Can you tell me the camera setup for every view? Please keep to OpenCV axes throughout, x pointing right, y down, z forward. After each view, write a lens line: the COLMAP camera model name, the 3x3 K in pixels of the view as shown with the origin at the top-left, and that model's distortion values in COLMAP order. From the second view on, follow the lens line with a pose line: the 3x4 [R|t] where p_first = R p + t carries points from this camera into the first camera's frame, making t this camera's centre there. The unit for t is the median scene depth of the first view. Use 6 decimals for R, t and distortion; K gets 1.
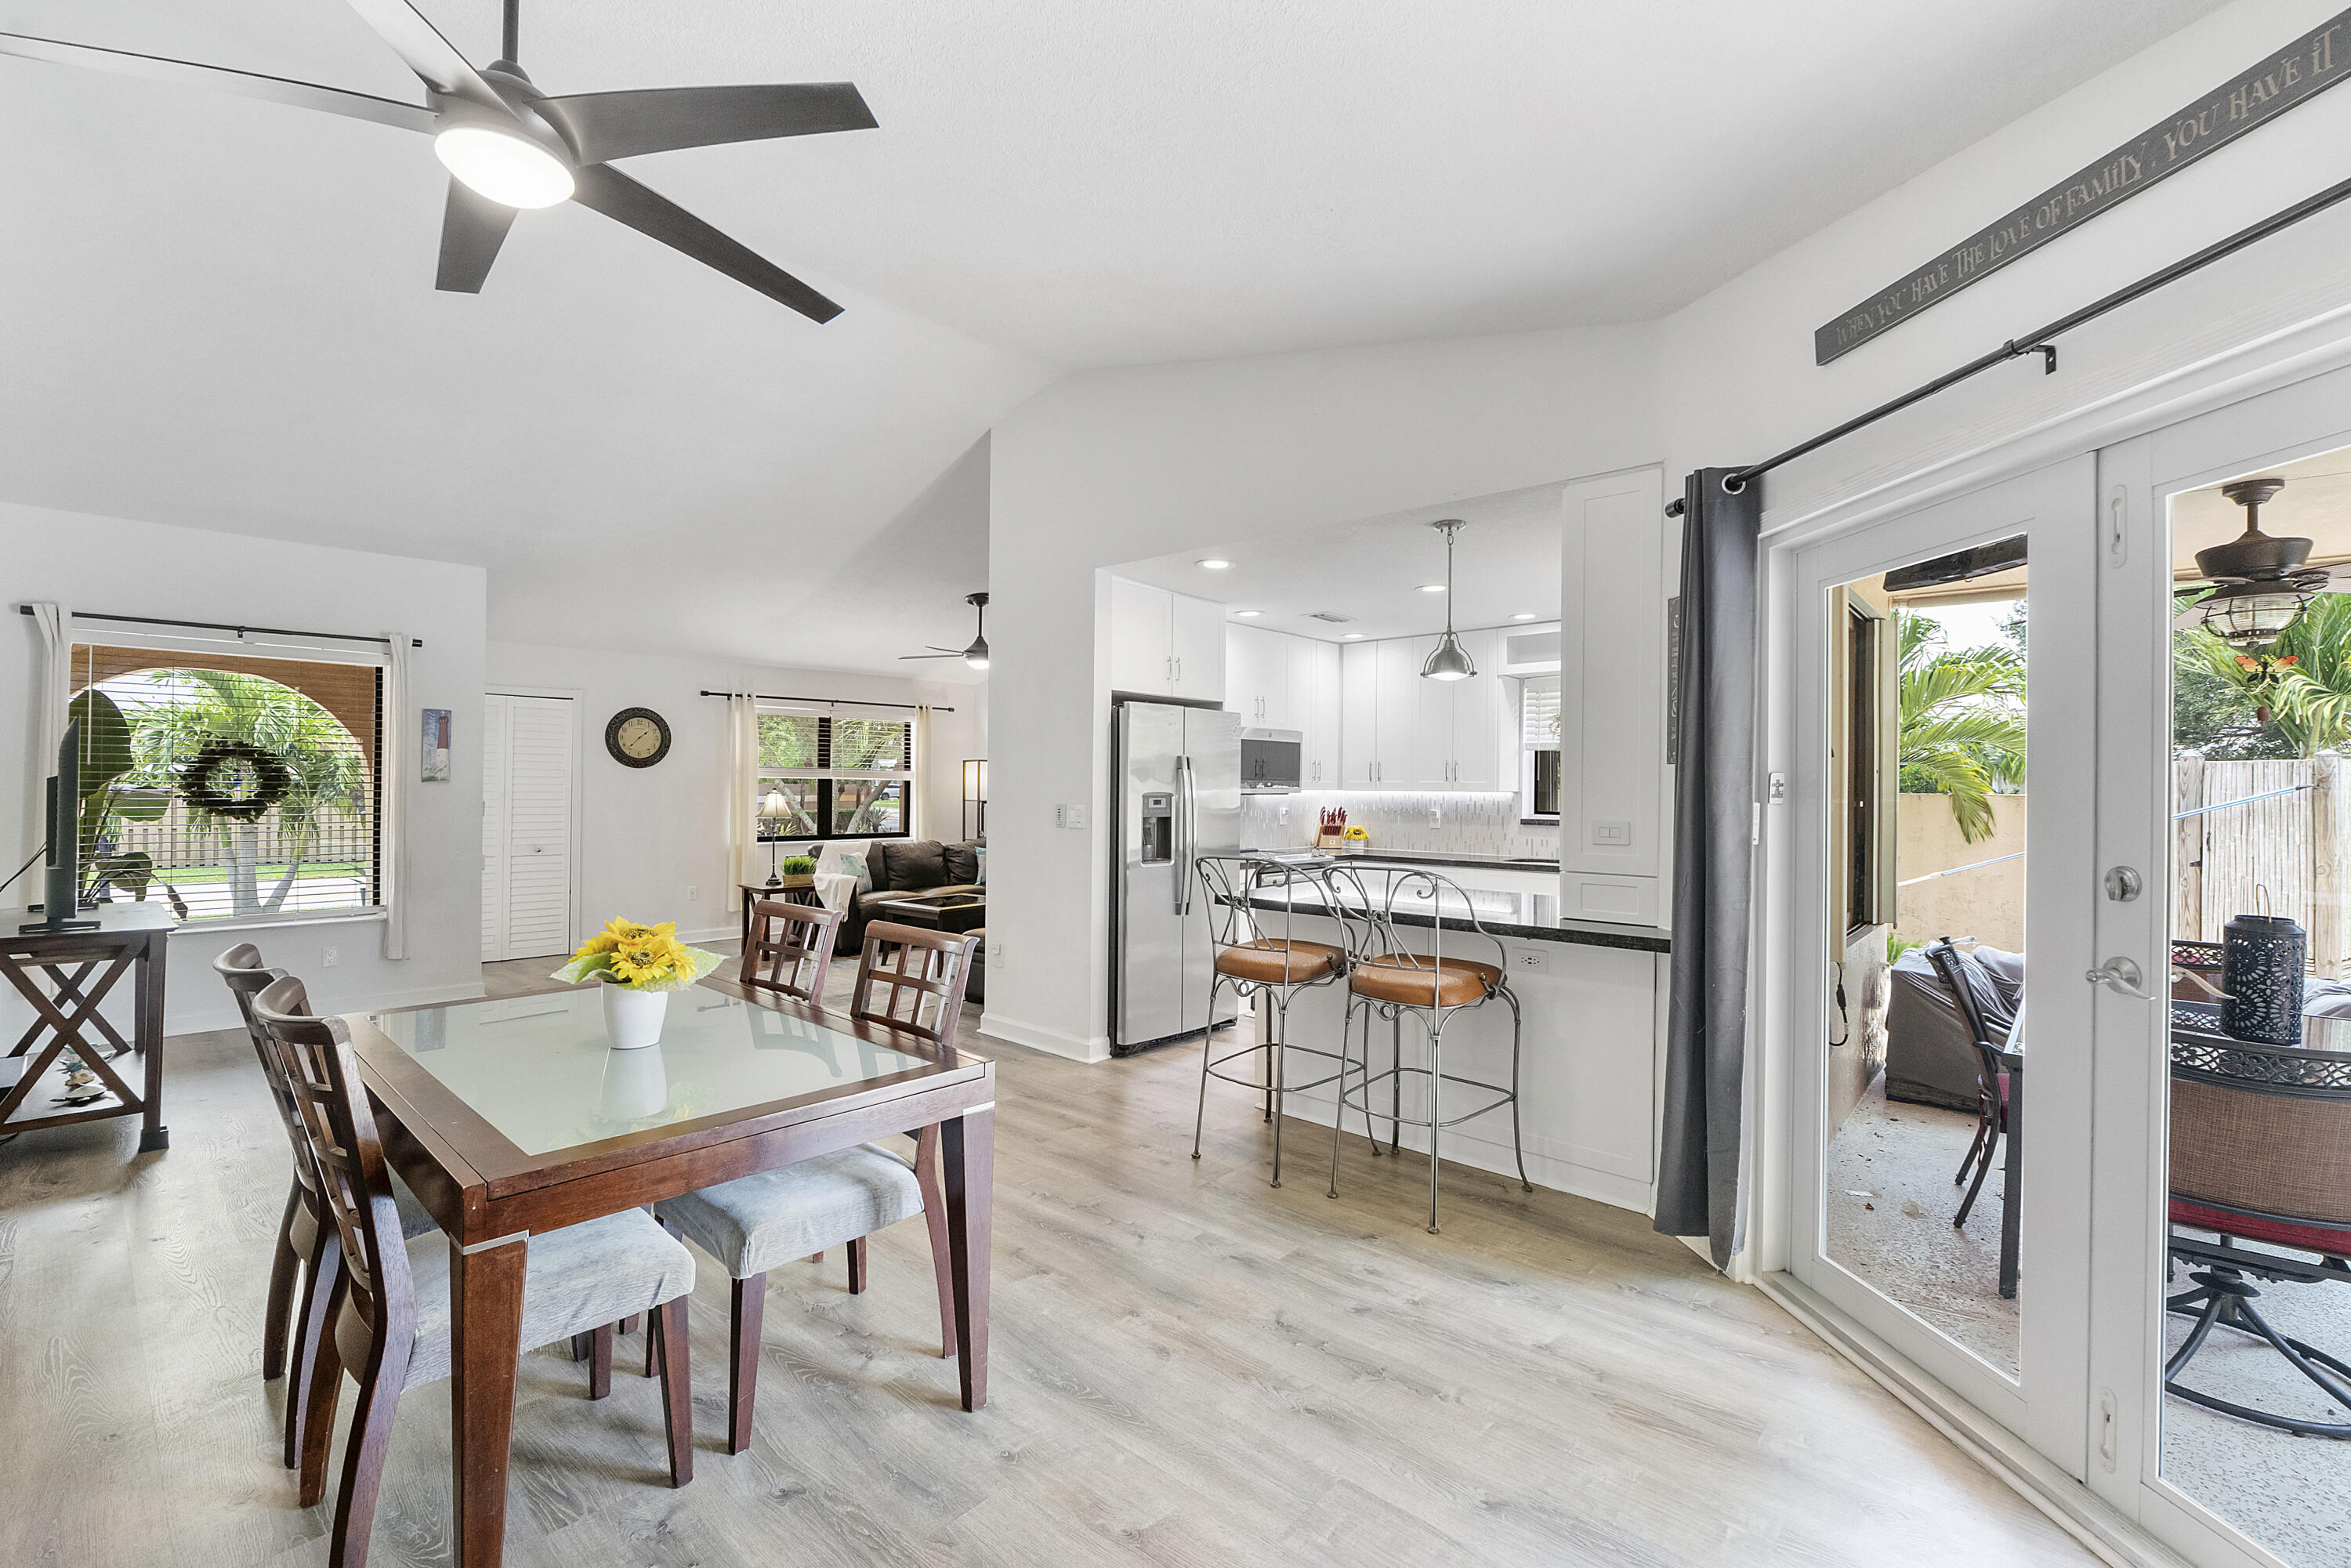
lens RADIAL K [[1007.2, 0, 1175.5], [0, 1007.2, 784.0], [0, 0, 1]] dist [-0.000829, -0.000184]
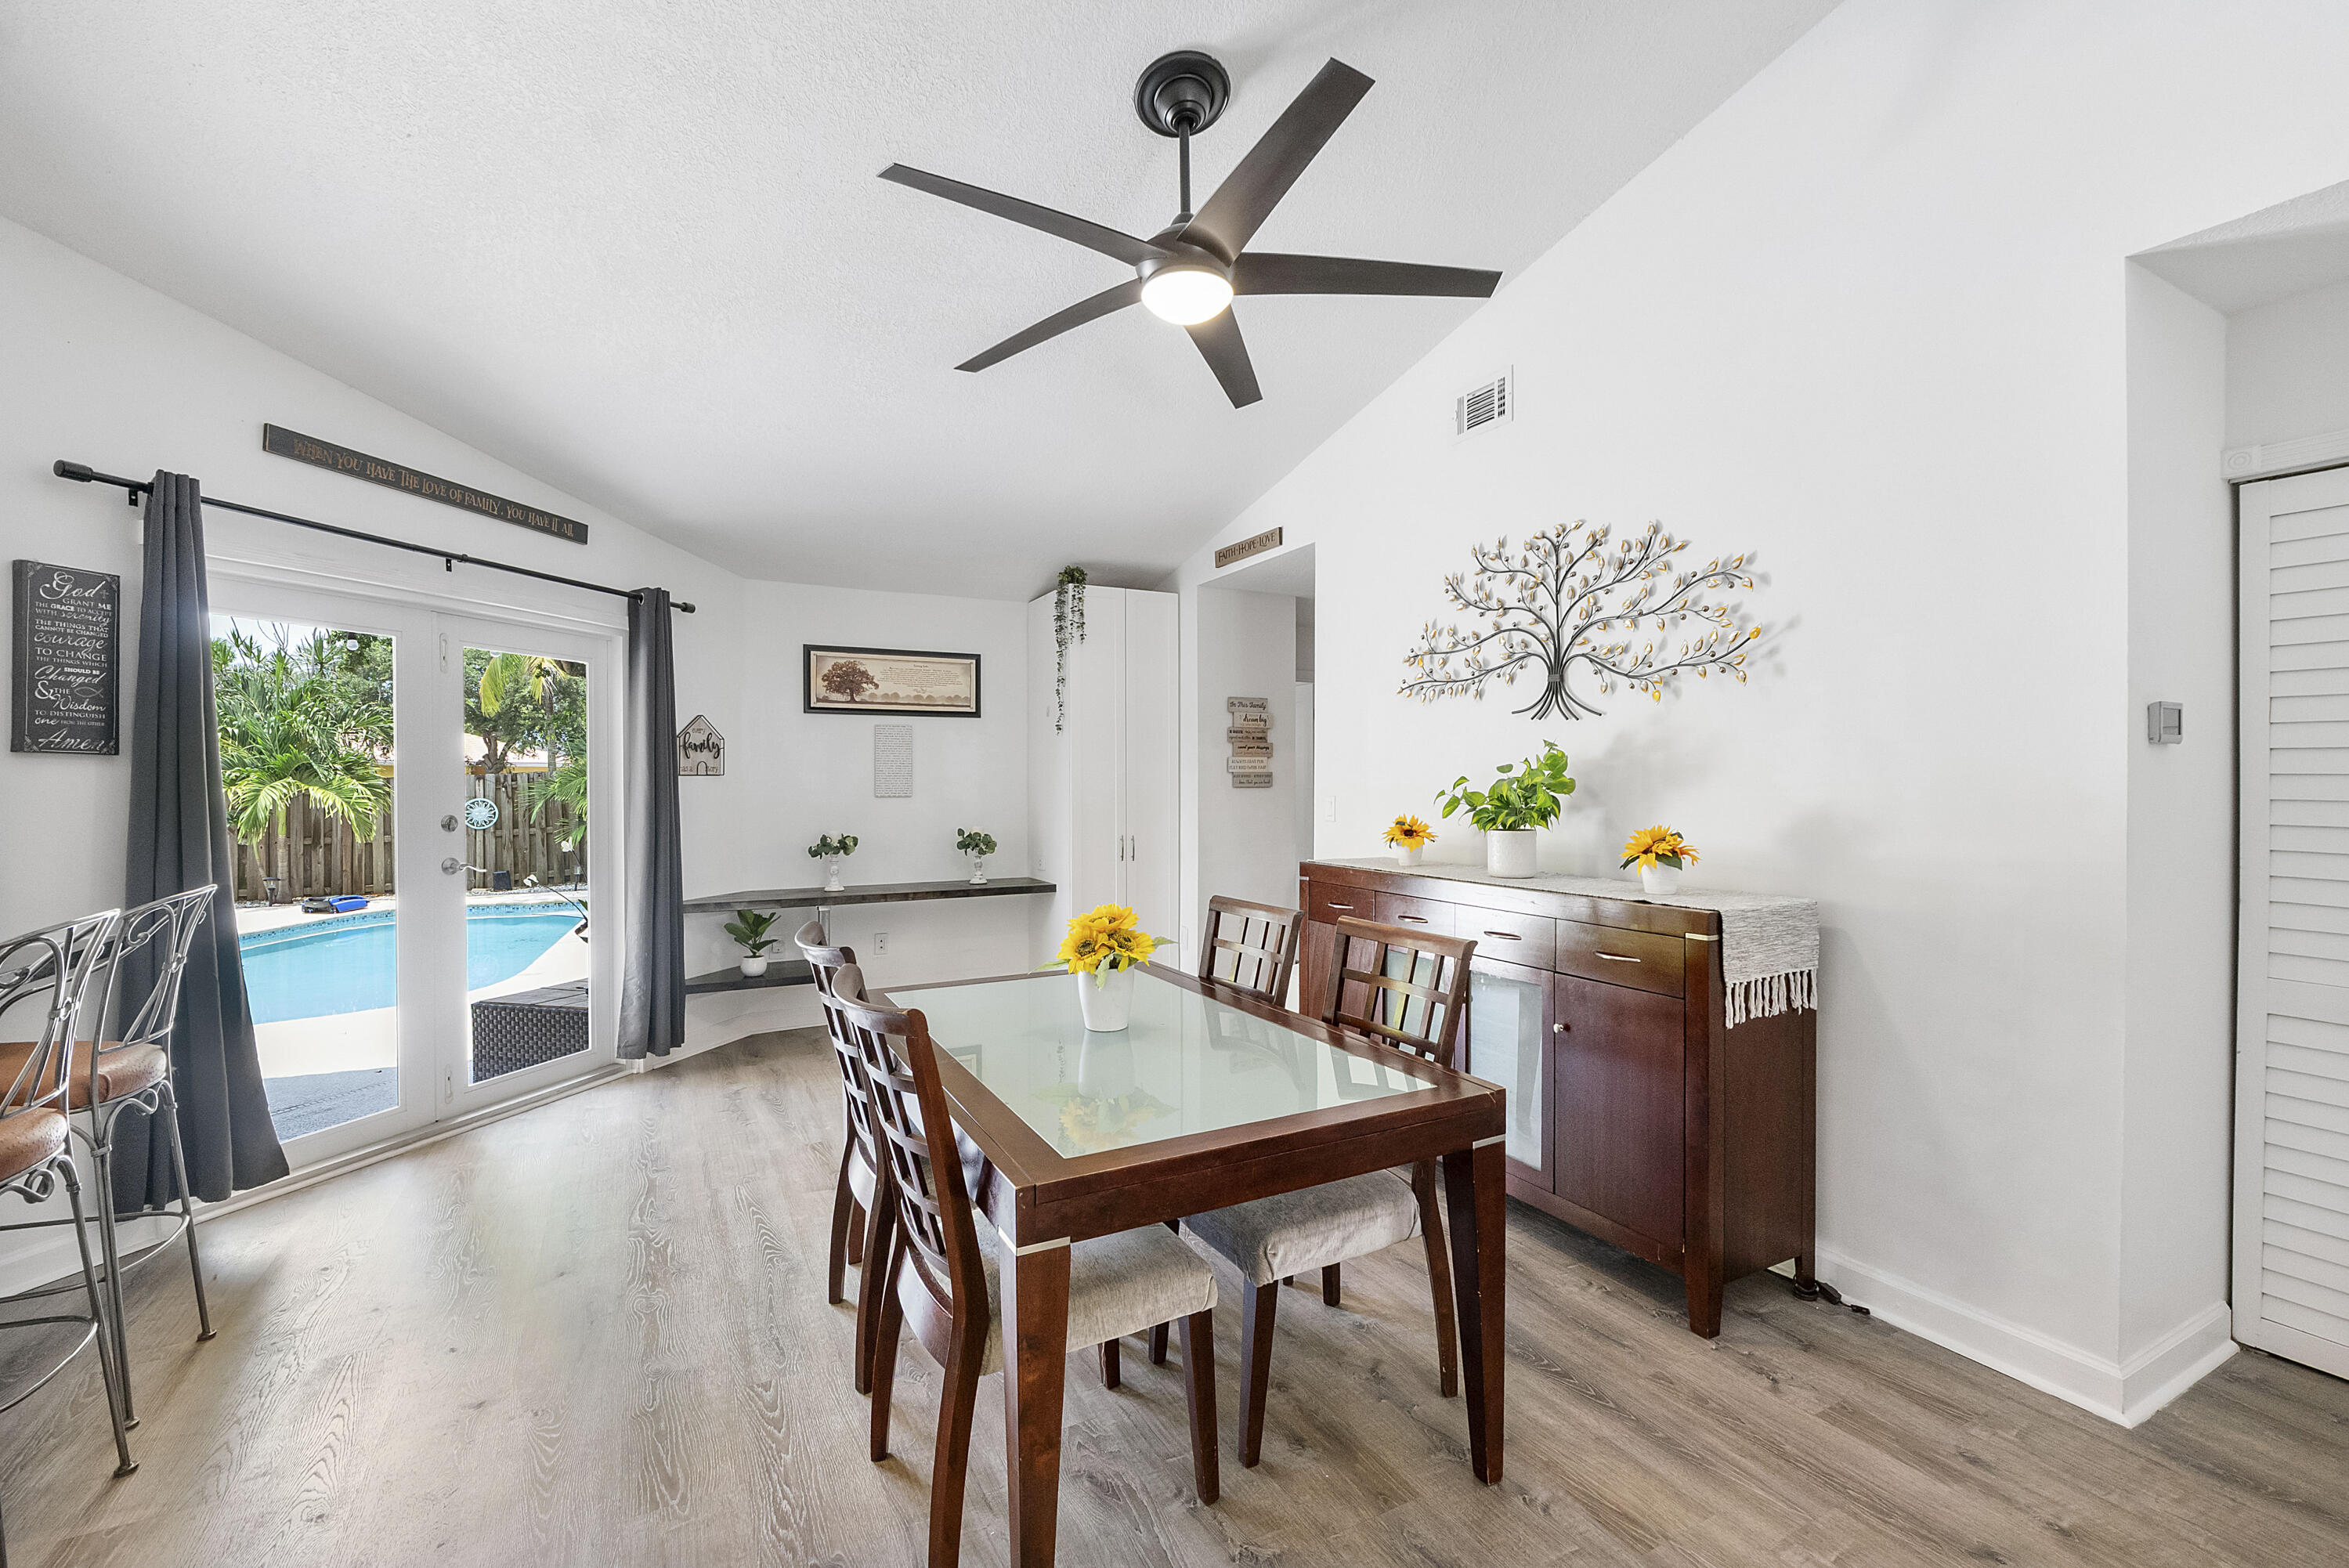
lens RADIAL K [[1006.3, 0, 1174.5], [0, 1006.3, 784.0], [0, 0, 1]] dist [-0.000829, -0.000184]
pose [[-0.939885, -0.003832, 0.341469, -0.279711], [-0.002498, 0.999987, 0.004348, 0.000253], [-0.341482, 0.003234, -0.939883, 0.569090]]
